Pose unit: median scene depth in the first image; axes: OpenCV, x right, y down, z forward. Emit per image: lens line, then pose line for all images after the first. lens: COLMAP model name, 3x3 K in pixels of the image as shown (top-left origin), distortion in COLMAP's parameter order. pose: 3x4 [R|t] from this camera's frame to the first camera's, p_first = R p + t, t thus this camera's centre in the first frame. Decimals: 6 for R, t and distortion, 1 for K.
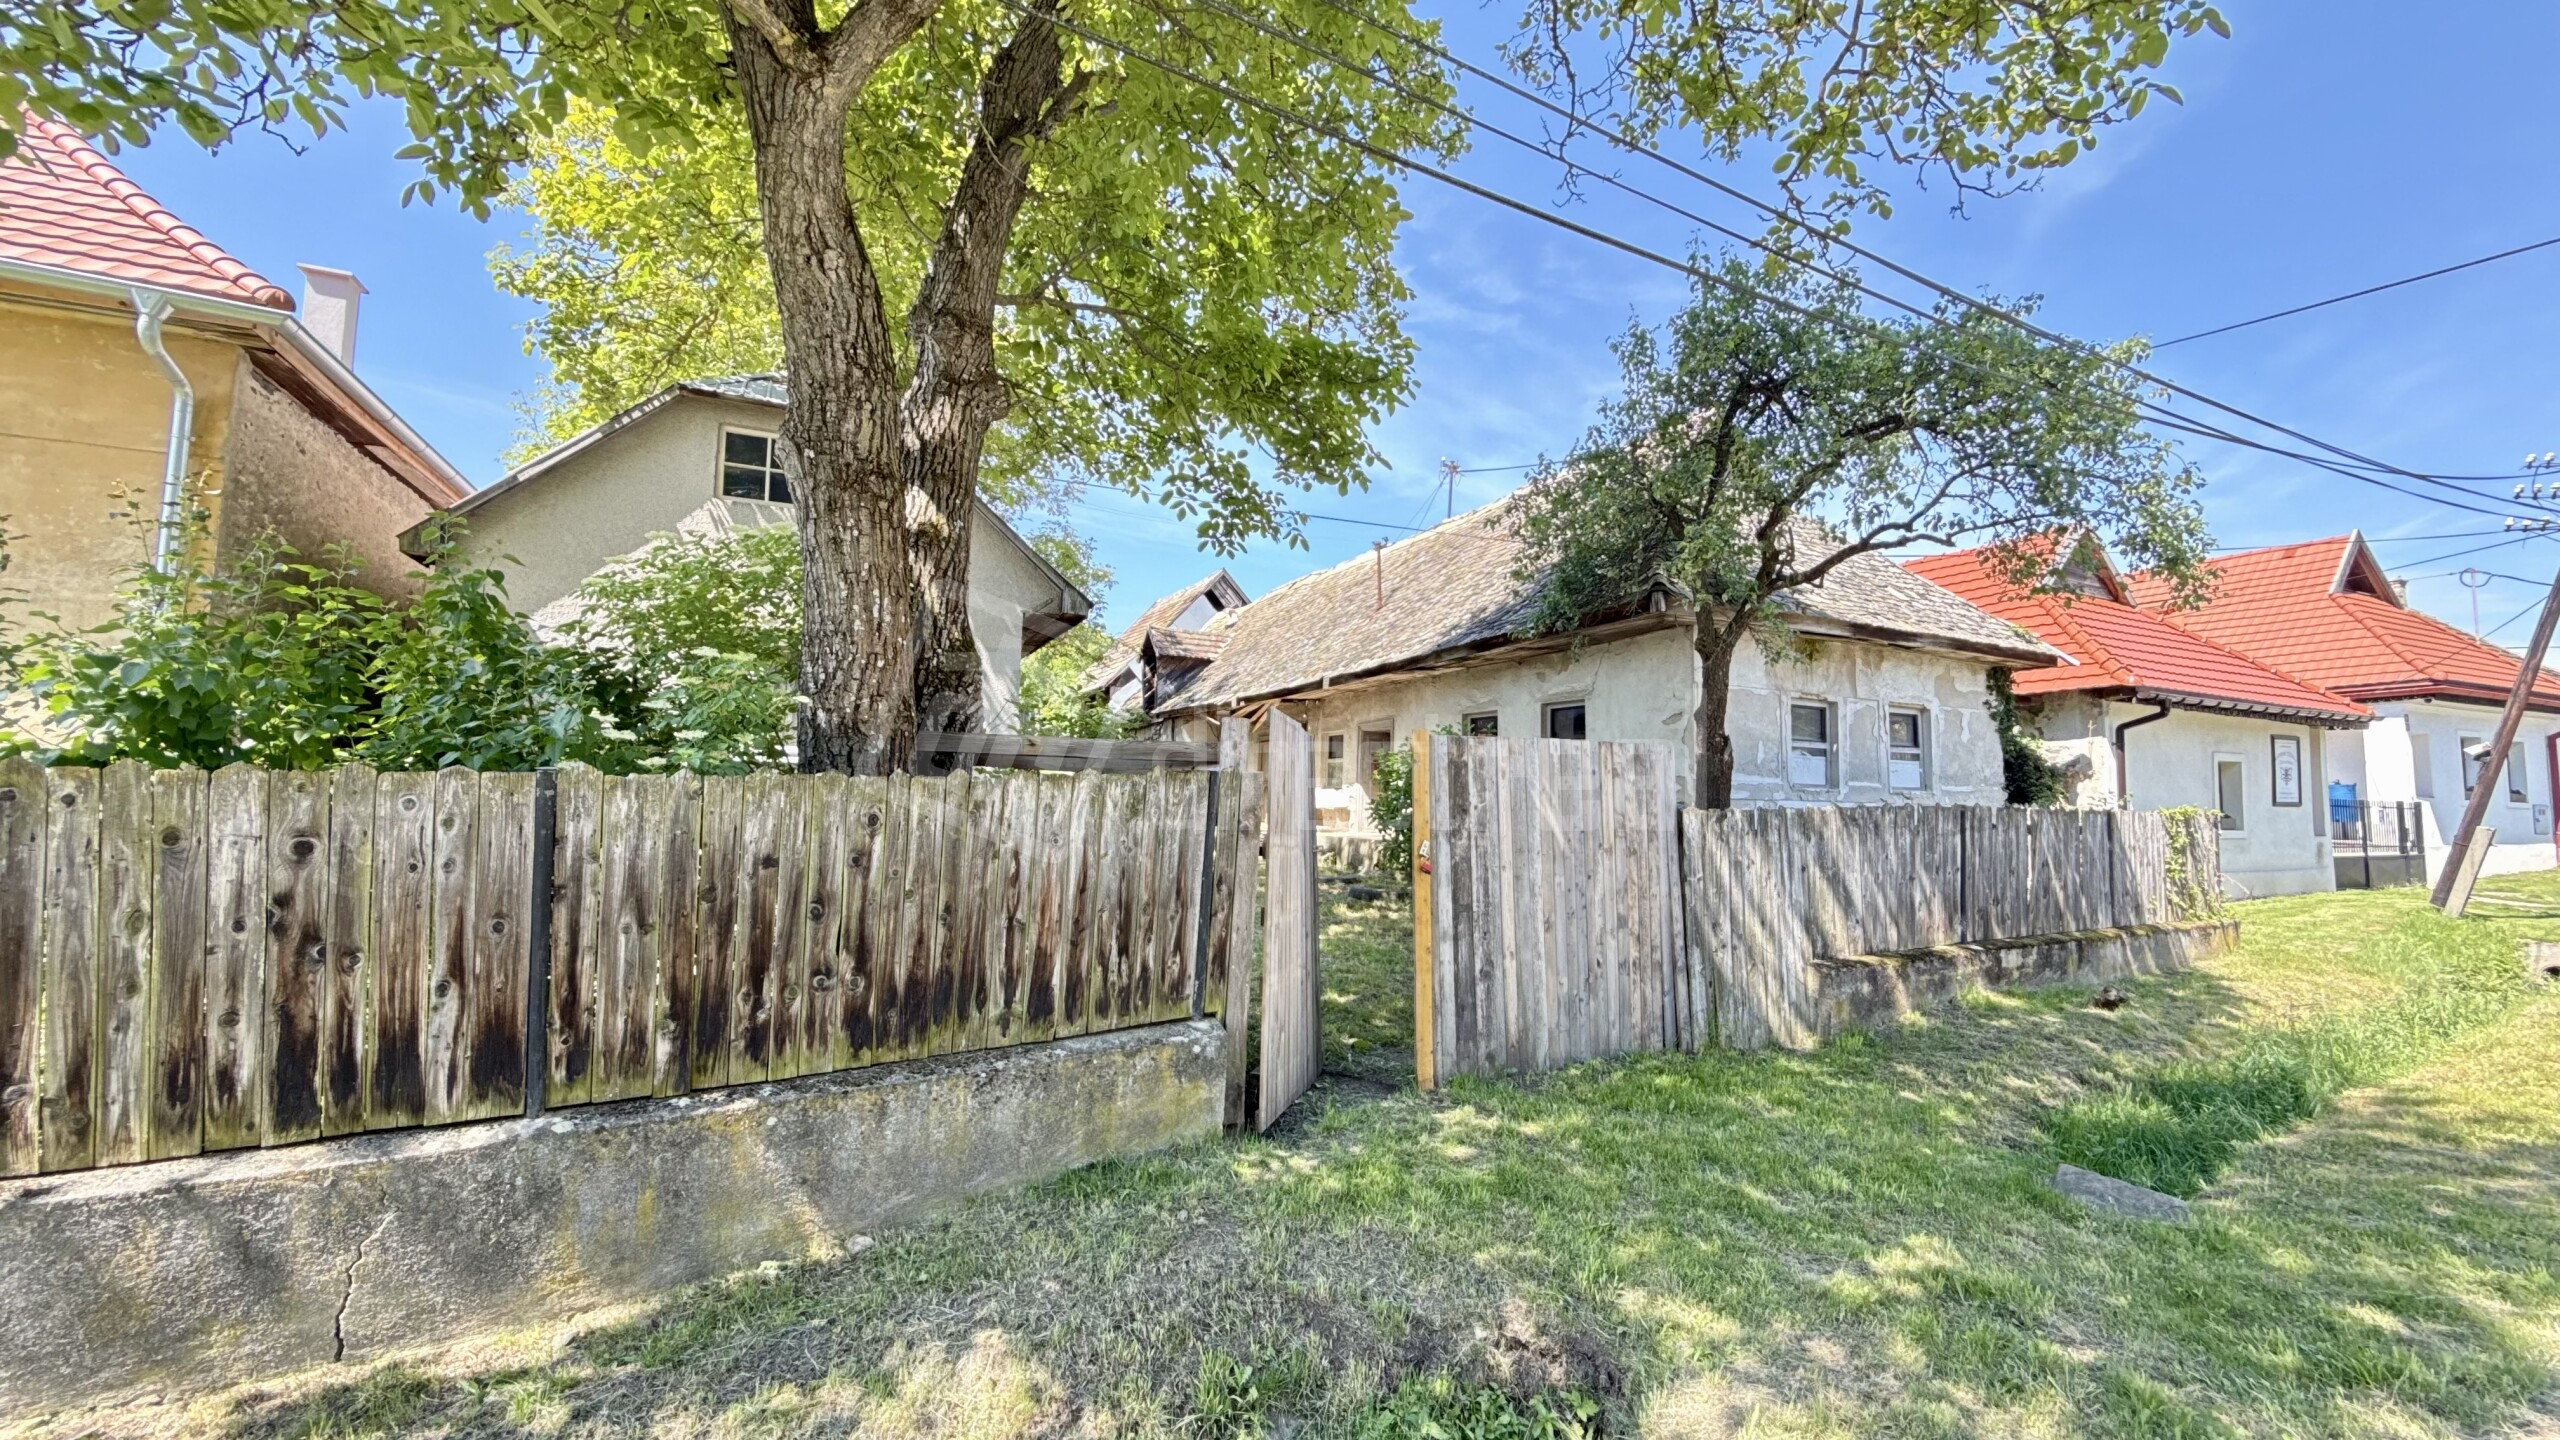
lens RADIAL K [[1020.1, 0, 1277.3], [0, 1020.1, 720.1], [0, 0, 1]] dist [-0.001366, 0.000236]
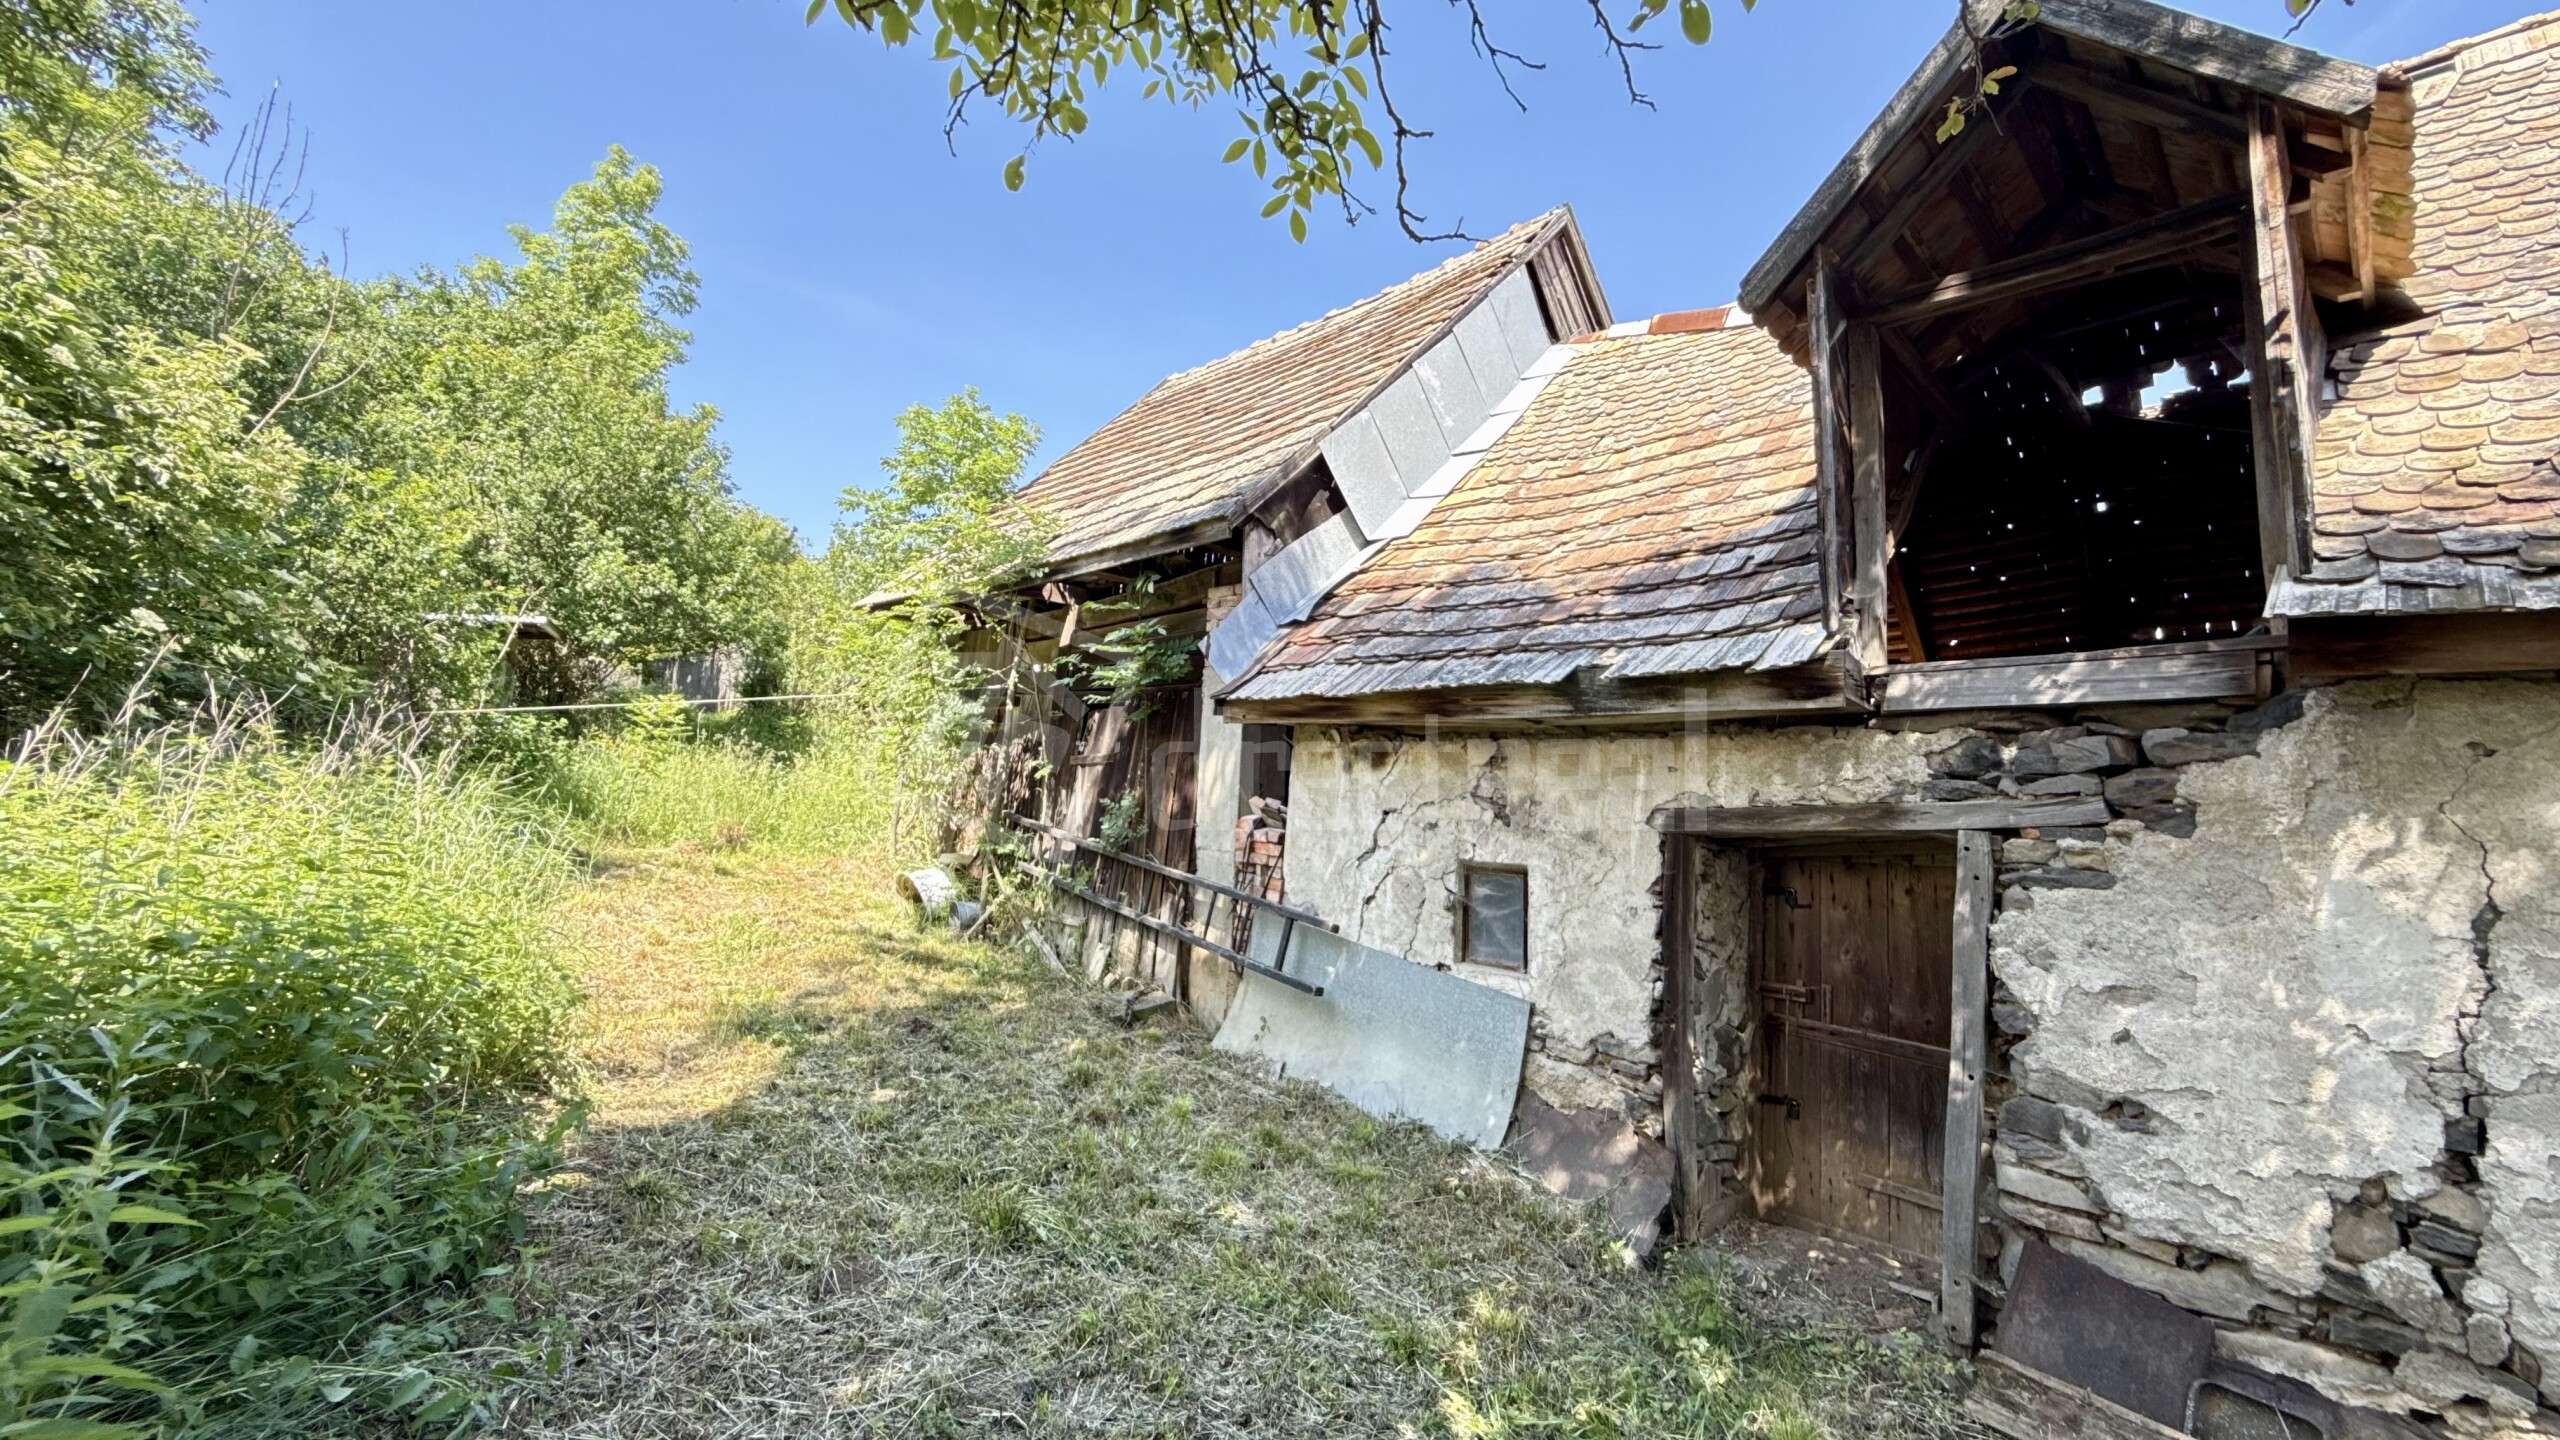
lens RADIAL K [[1017.3, 0, 1276.1], [0, 1017.3, 724.7], [0, 0, 1]] dist [0.000832, 0.000138]
pose [[0.953406, 0.076633, 0.291793, -0.479937], [-0.075186, 0.997038, -0.016187, 0.029877], [-0.292170, -0.006506, 0.956344, 1.729270]]
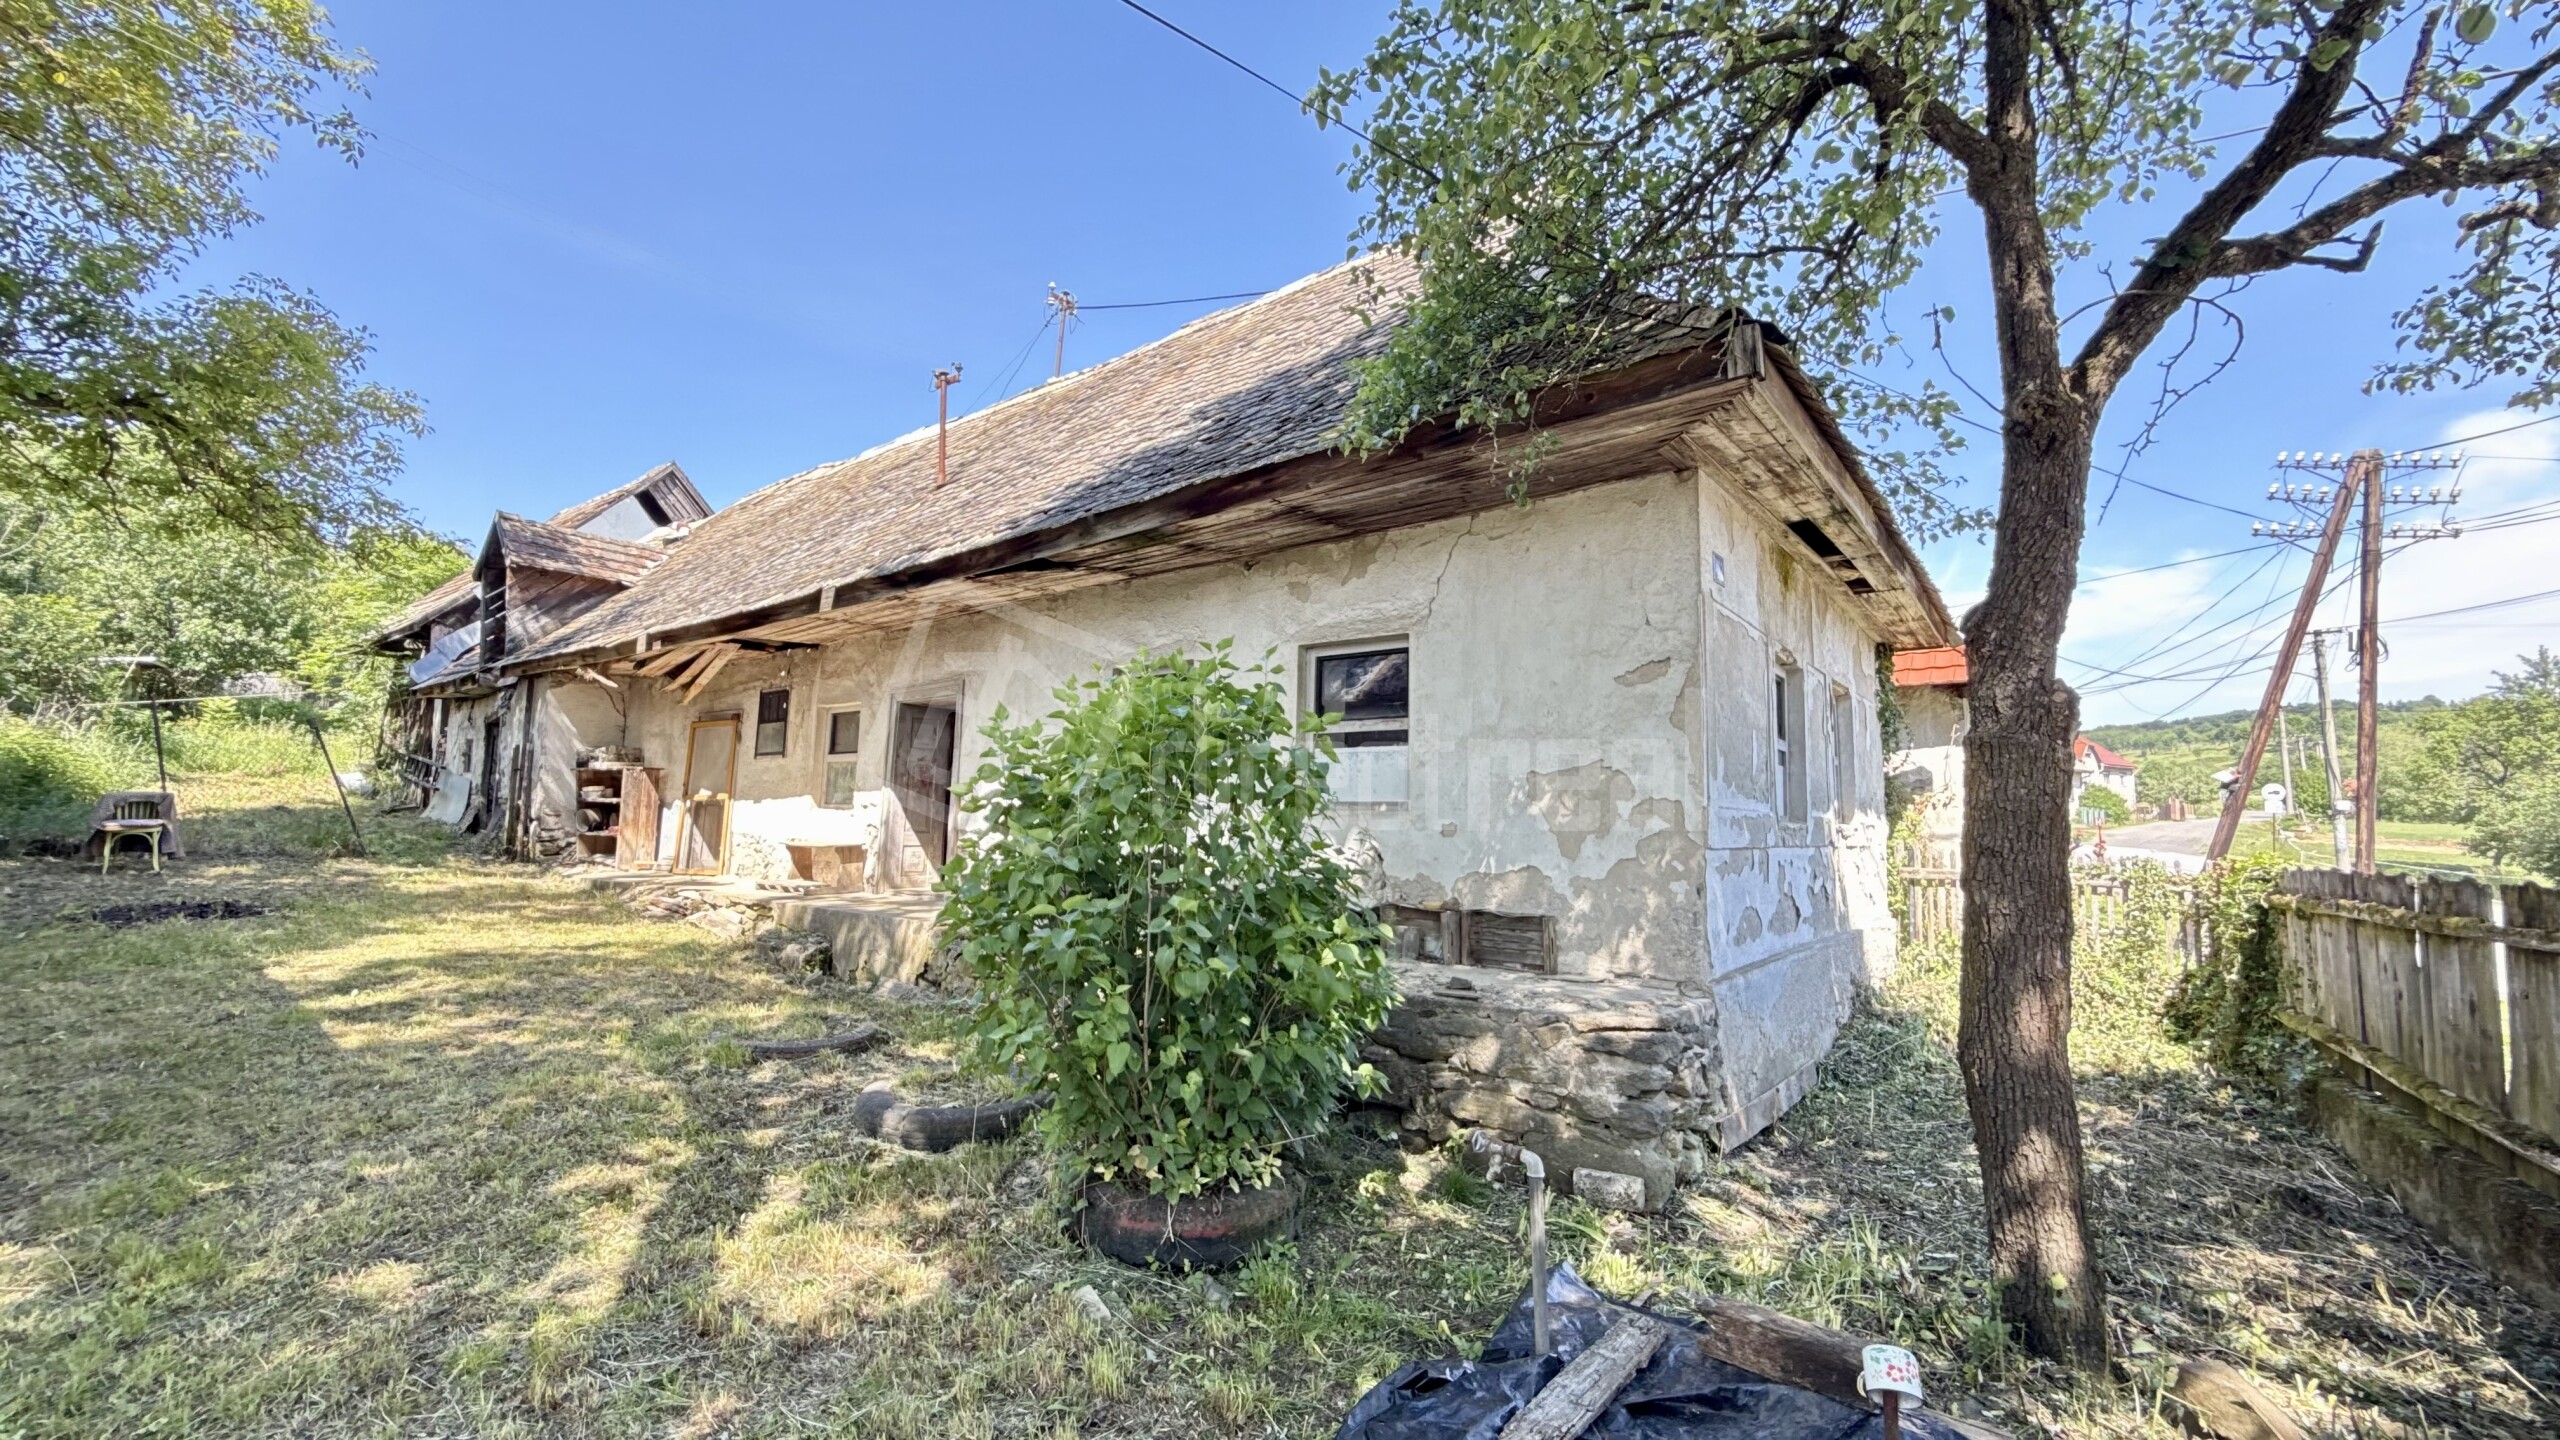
lens RADIAL K [[1020.1, 0, 1277.3], [0, 1020.1, 720.1], [0, 0, 1]] dist [-0.001366, 0.000236]
pose [[0.898924, 0.043691, 0.435920, 0.039633], [-0.039504, 0.999045, -0.018668, 0.030520], [-0.436320, -0.000439, 0.899792, 0.583865]]
